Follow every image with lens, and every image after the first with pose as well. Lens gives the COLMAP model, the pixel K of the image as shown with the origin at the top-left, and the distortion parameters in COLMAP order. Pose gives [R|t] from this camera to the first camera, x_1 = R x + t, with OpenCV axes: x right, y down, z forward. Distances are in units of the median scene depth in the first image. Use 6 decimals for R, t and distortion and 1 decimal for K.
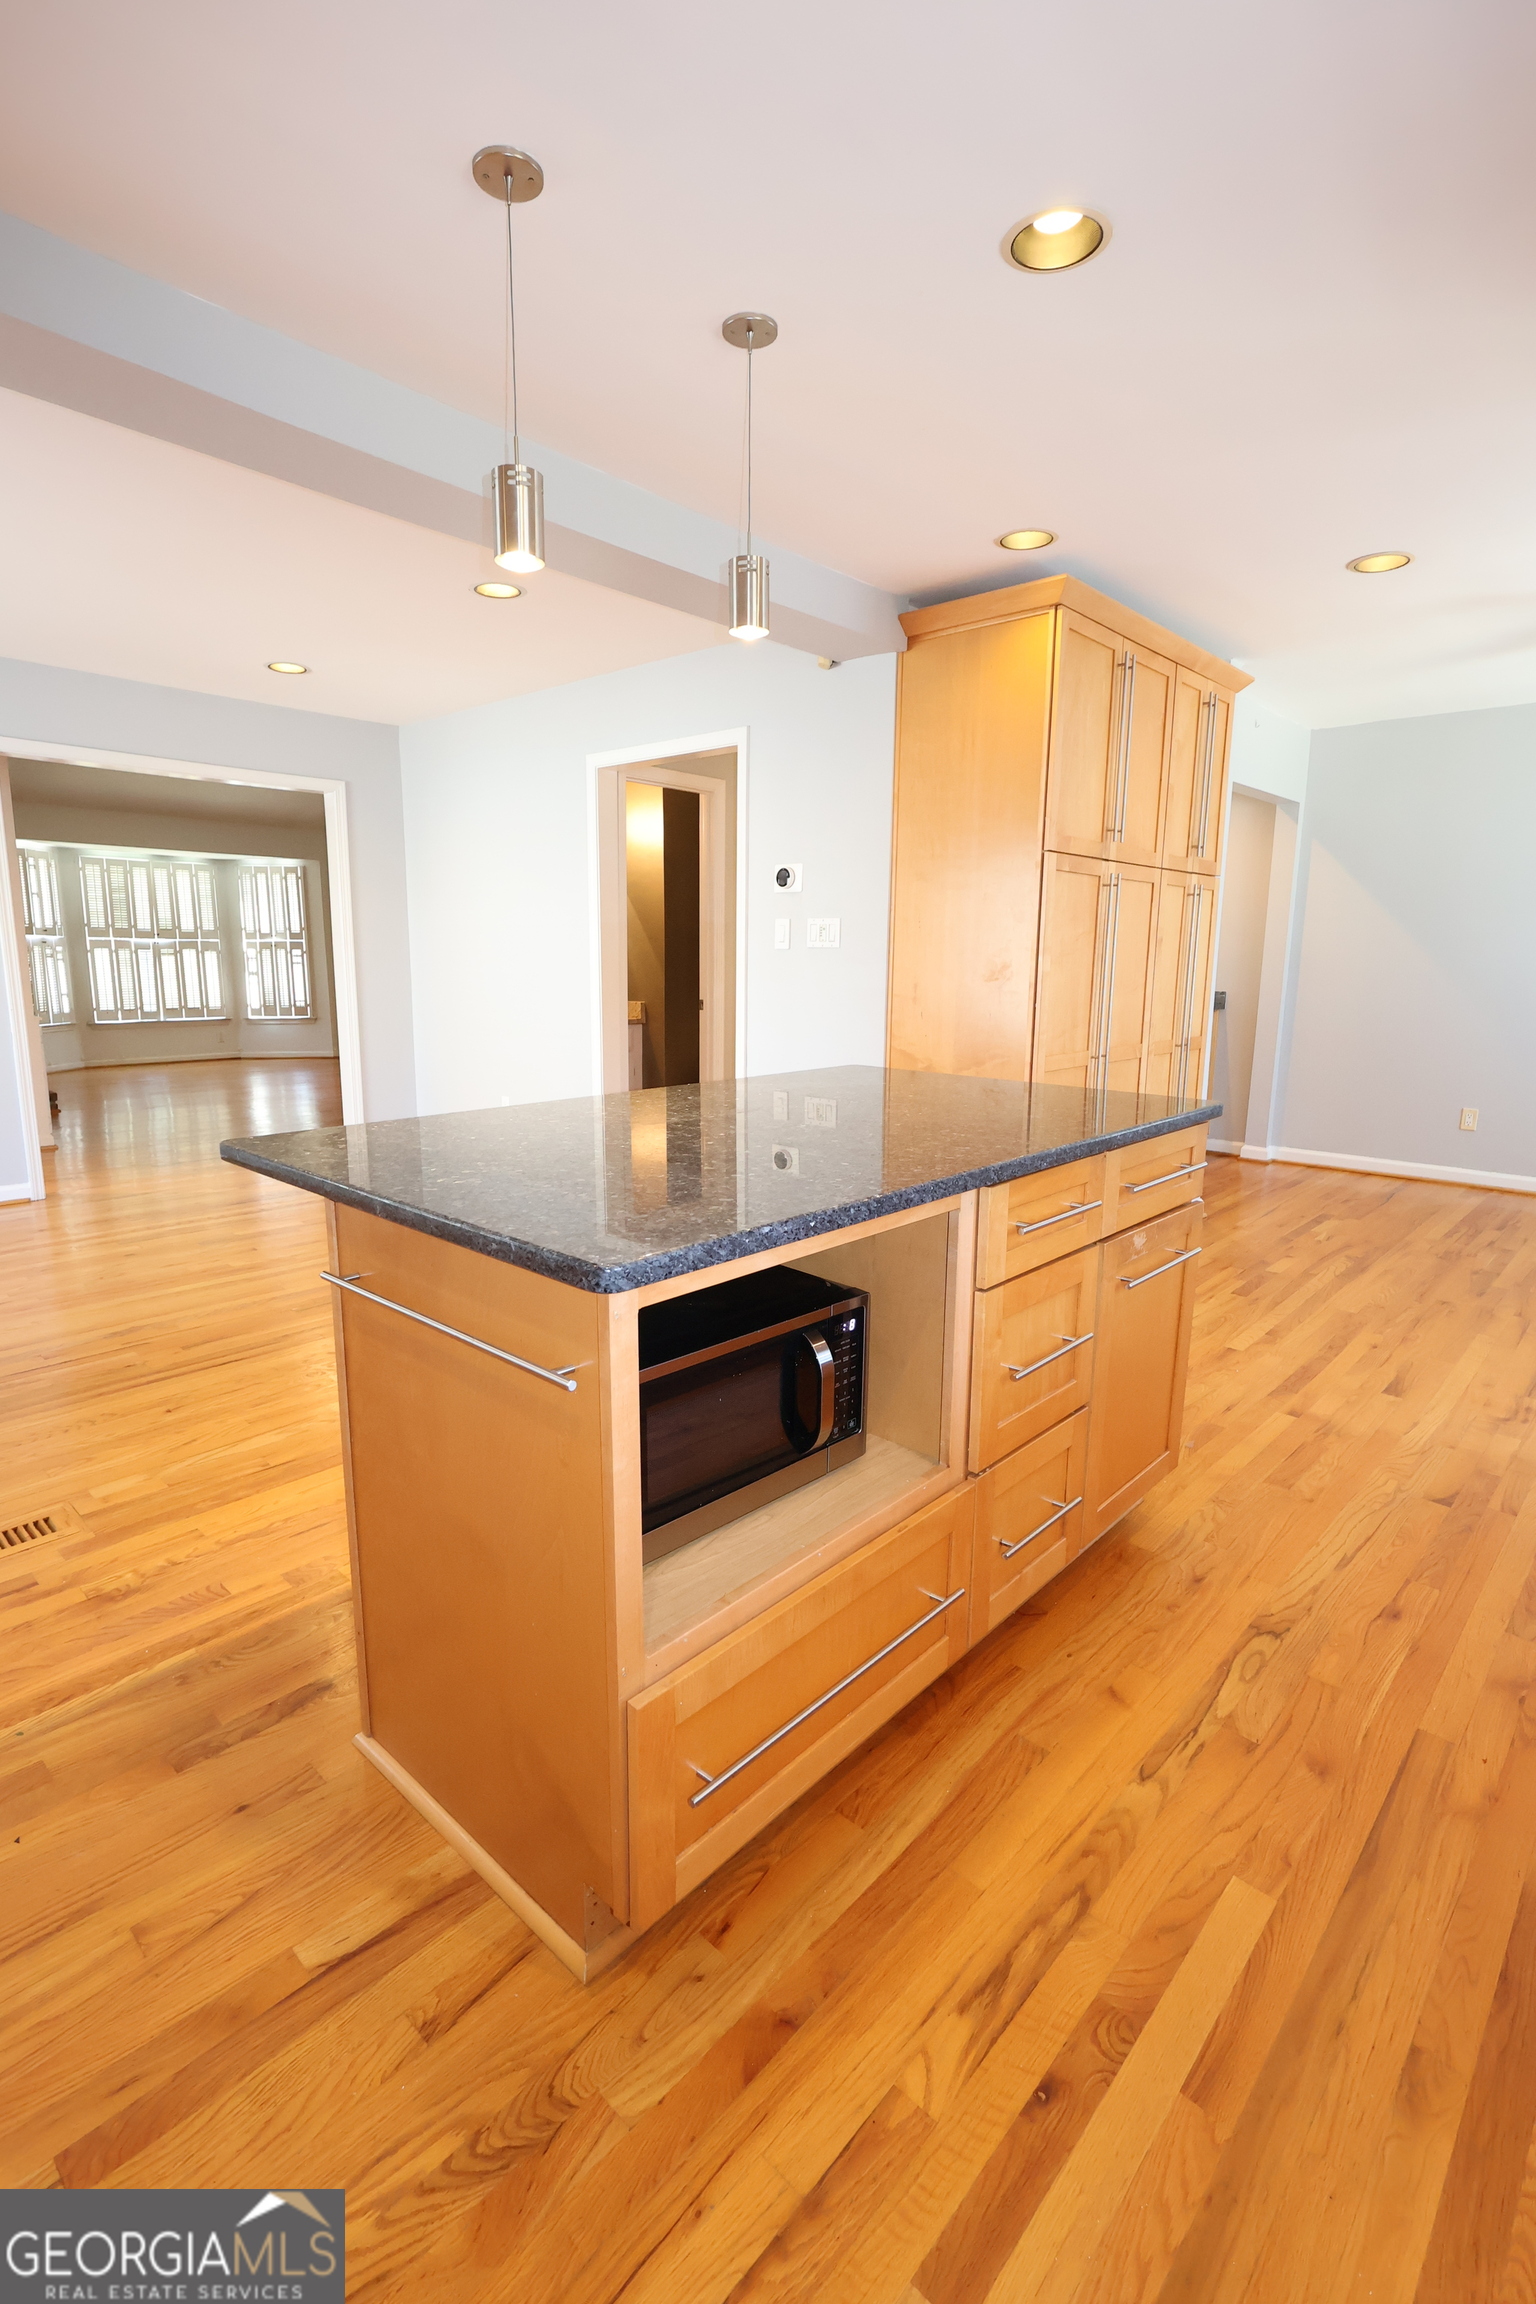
lens RADIAL K [[1066.7, 0, 759.9], [0, 1066.7, 1152.5], [0, 0, 1]] dist [-0.002505, 0.002546]
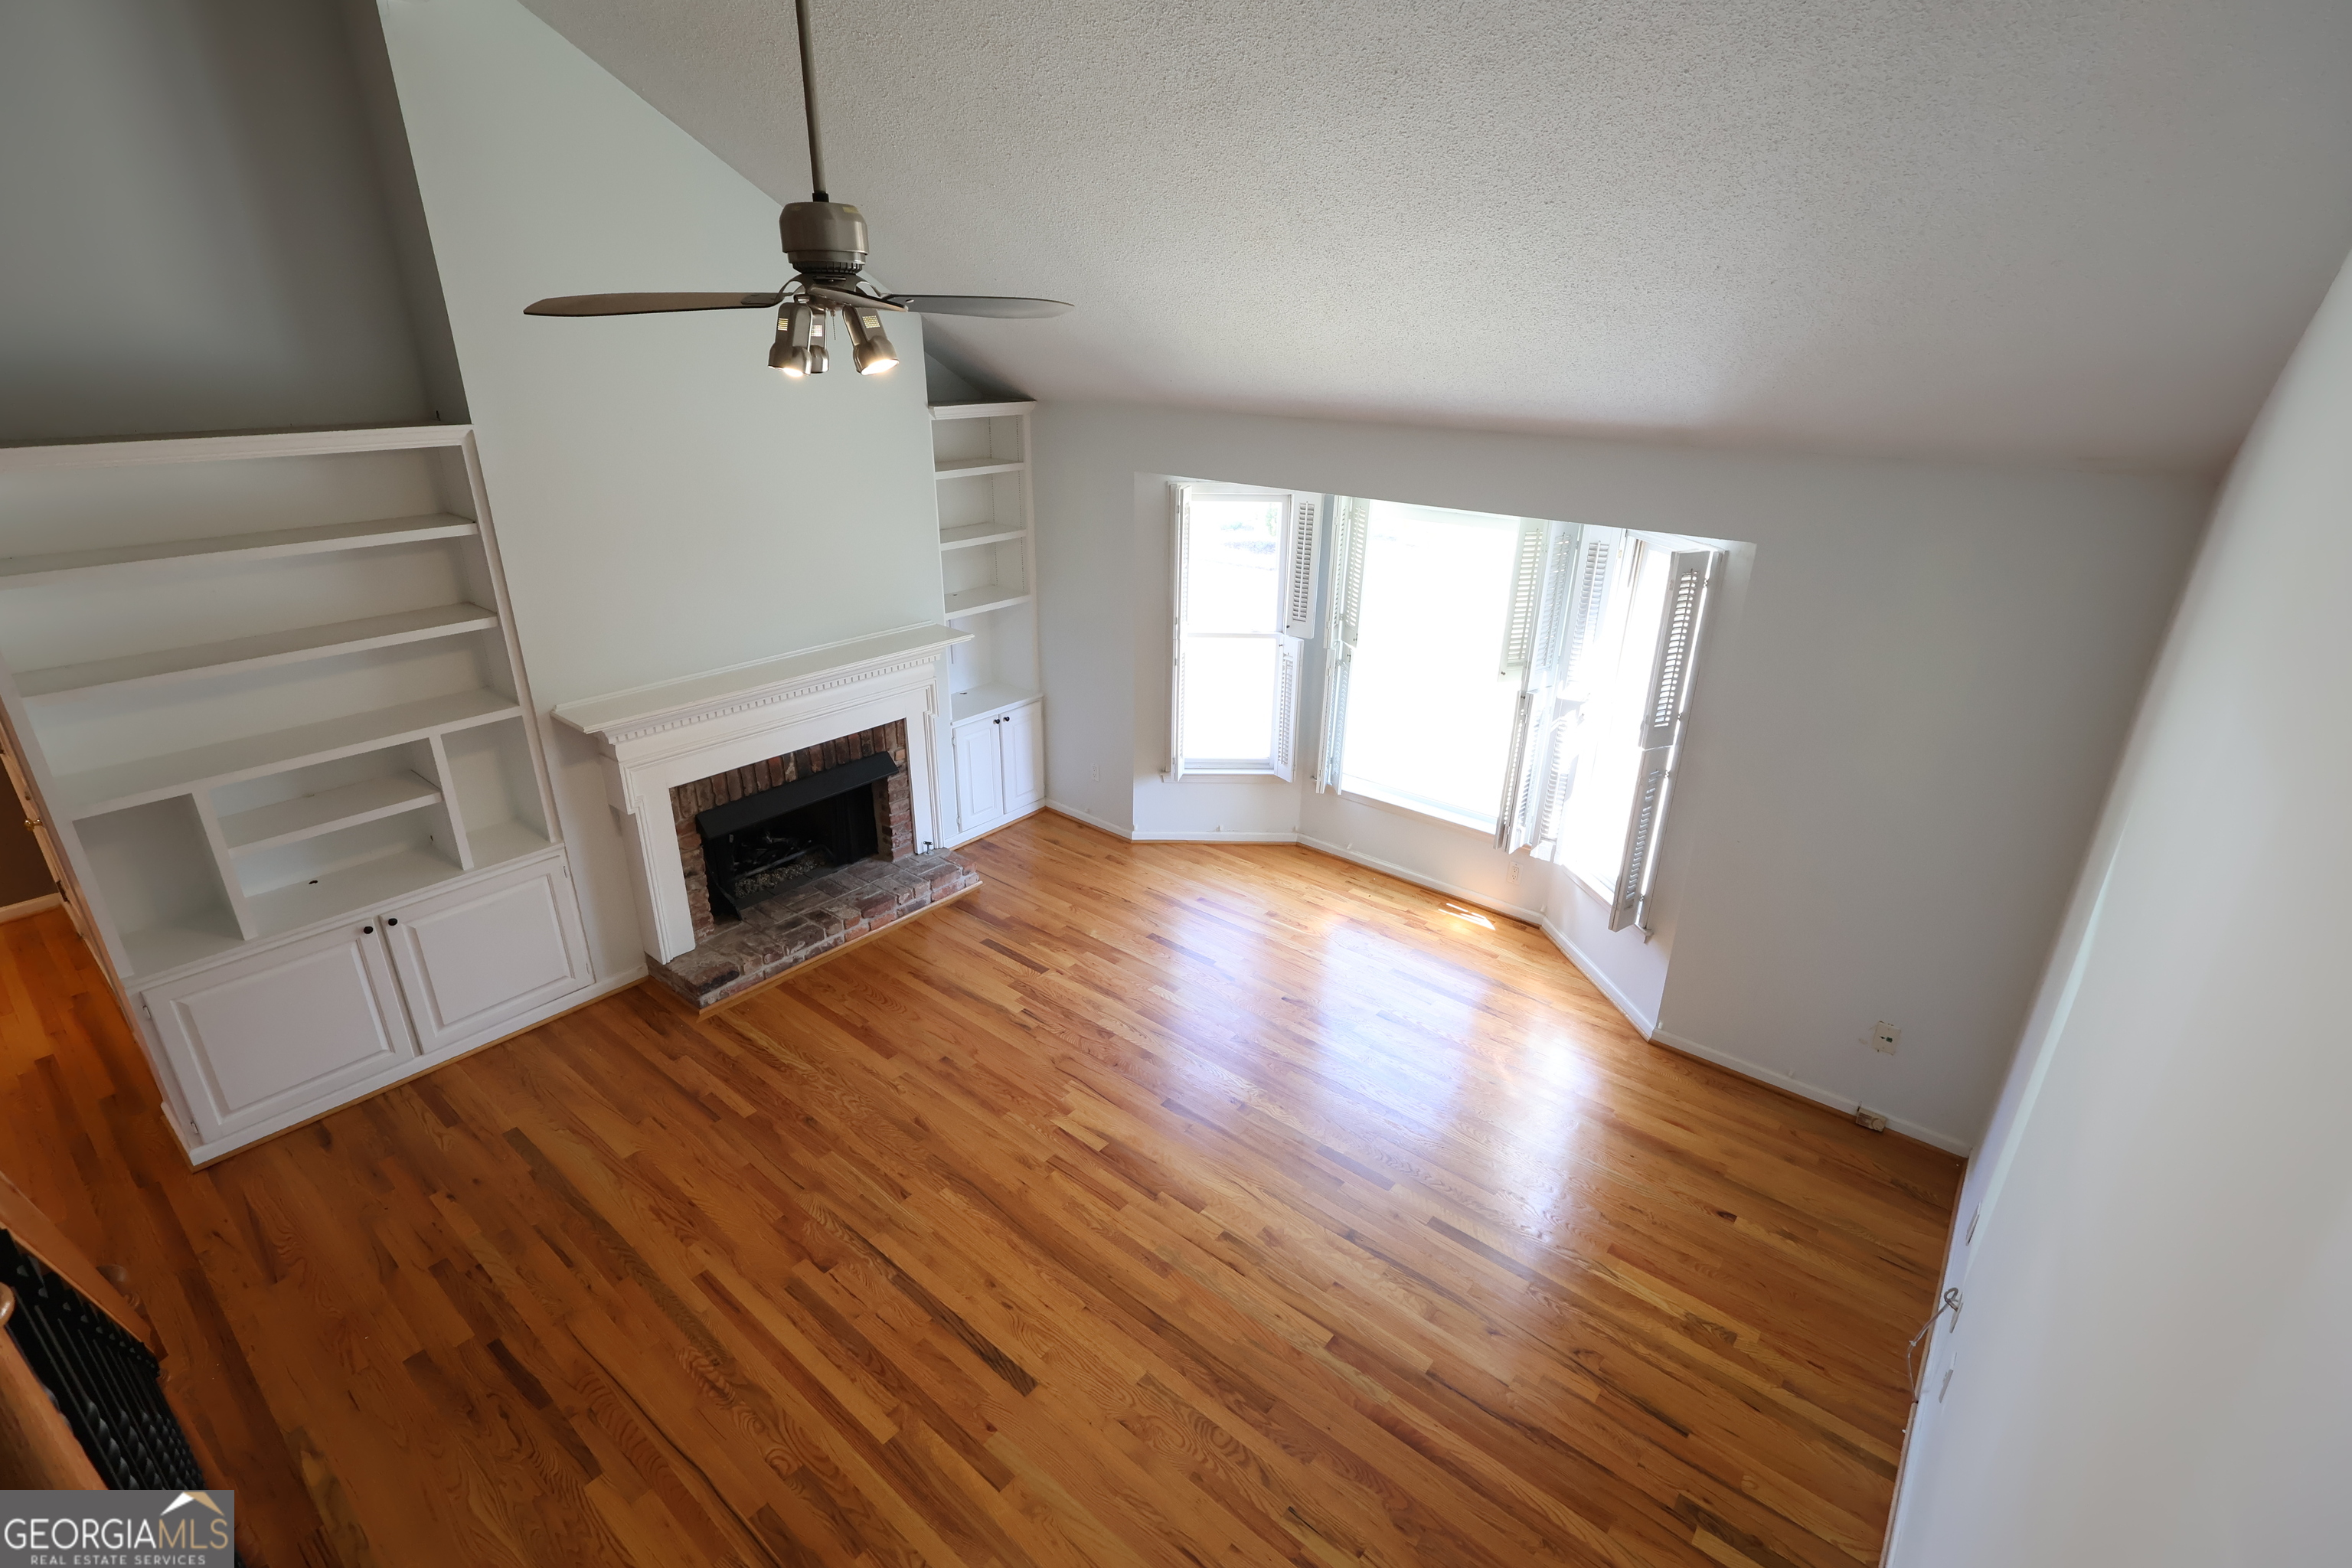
lens RADIAL K [[1089.0, 0, 1173.9], [0, 1089.0, 780.3], [0, 0, 1]] dist [-0.002505, 0.002546]
pose [[0.058253, 0.372964, -0.926015, -0.087322], [-0.195040, 0.913967, 0.355842, -0.315070], [0.979064, 0.159881, 0.125984, 0.852602]]
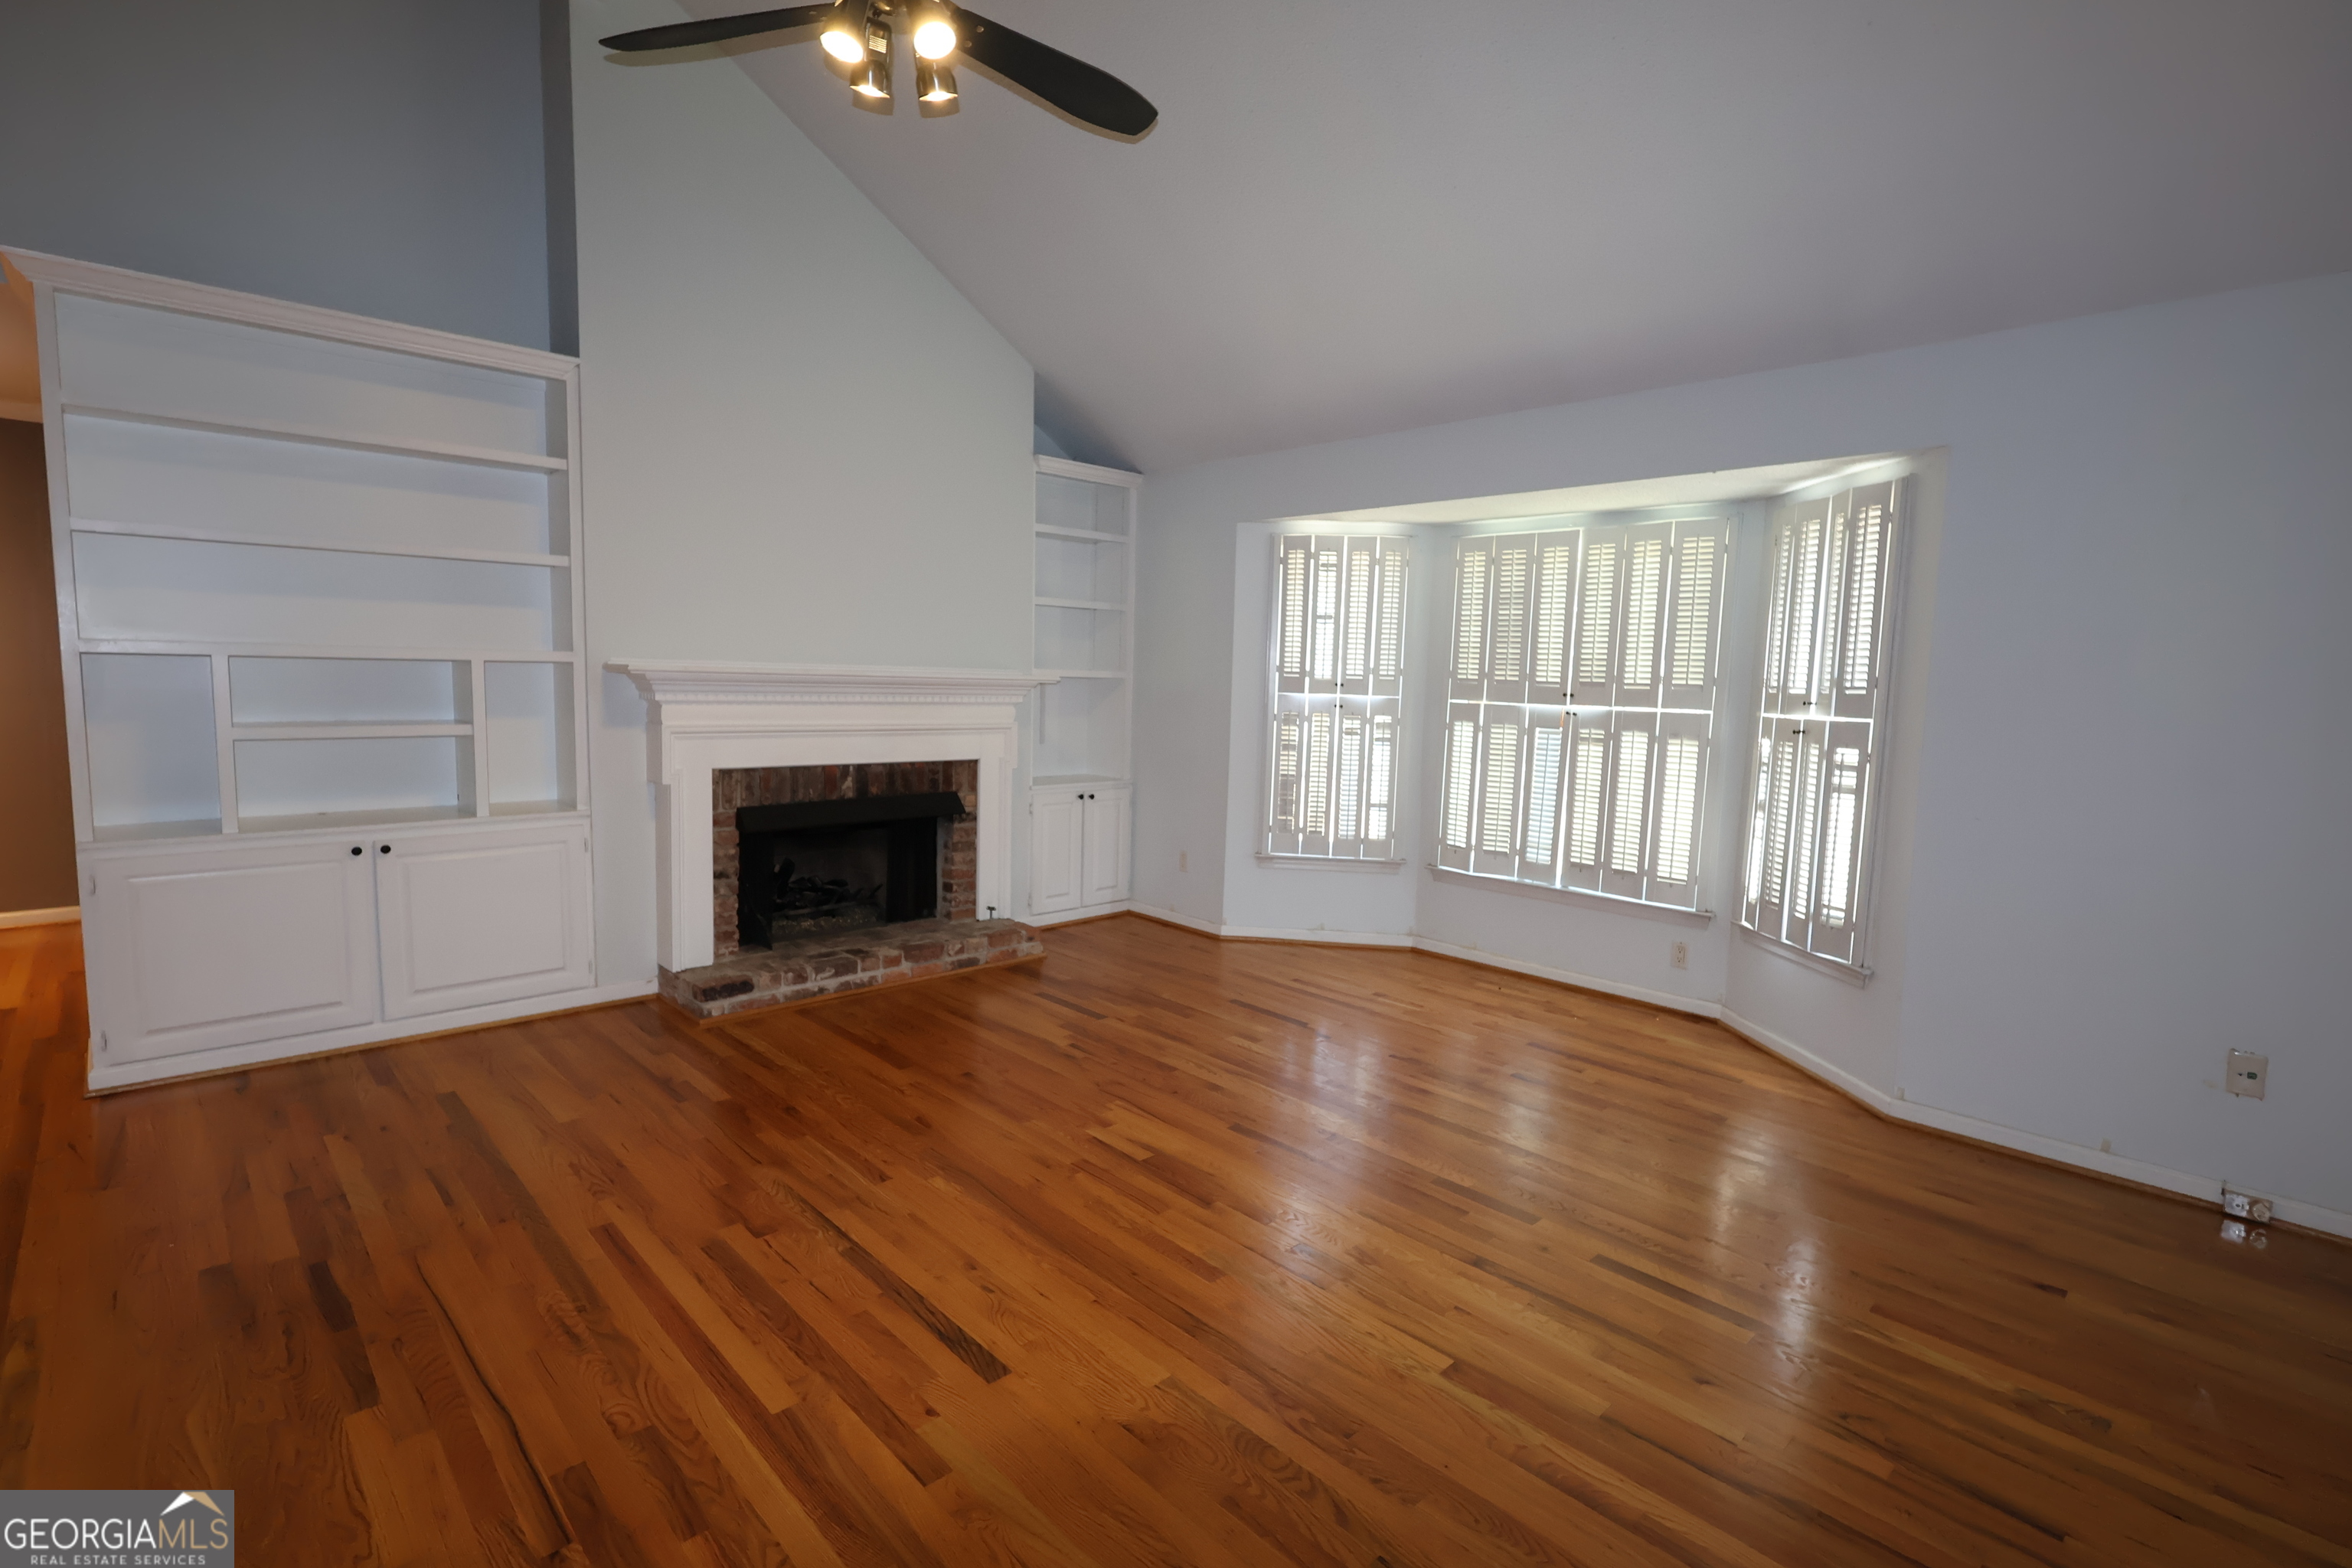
lens RADIAL K [[1089.0, 0, 1173.1], [0, 1089.0, 782.1], [0, 0, 1]] dist [-0.002505, 0.002546]
pose [[-0.060361, 0.089635, -0.994144, -0.112812], [-0.210208, 0.972483, 0.100445, -0.186006], [0.975792, 0.215040, -0.039858, 0.893712]]
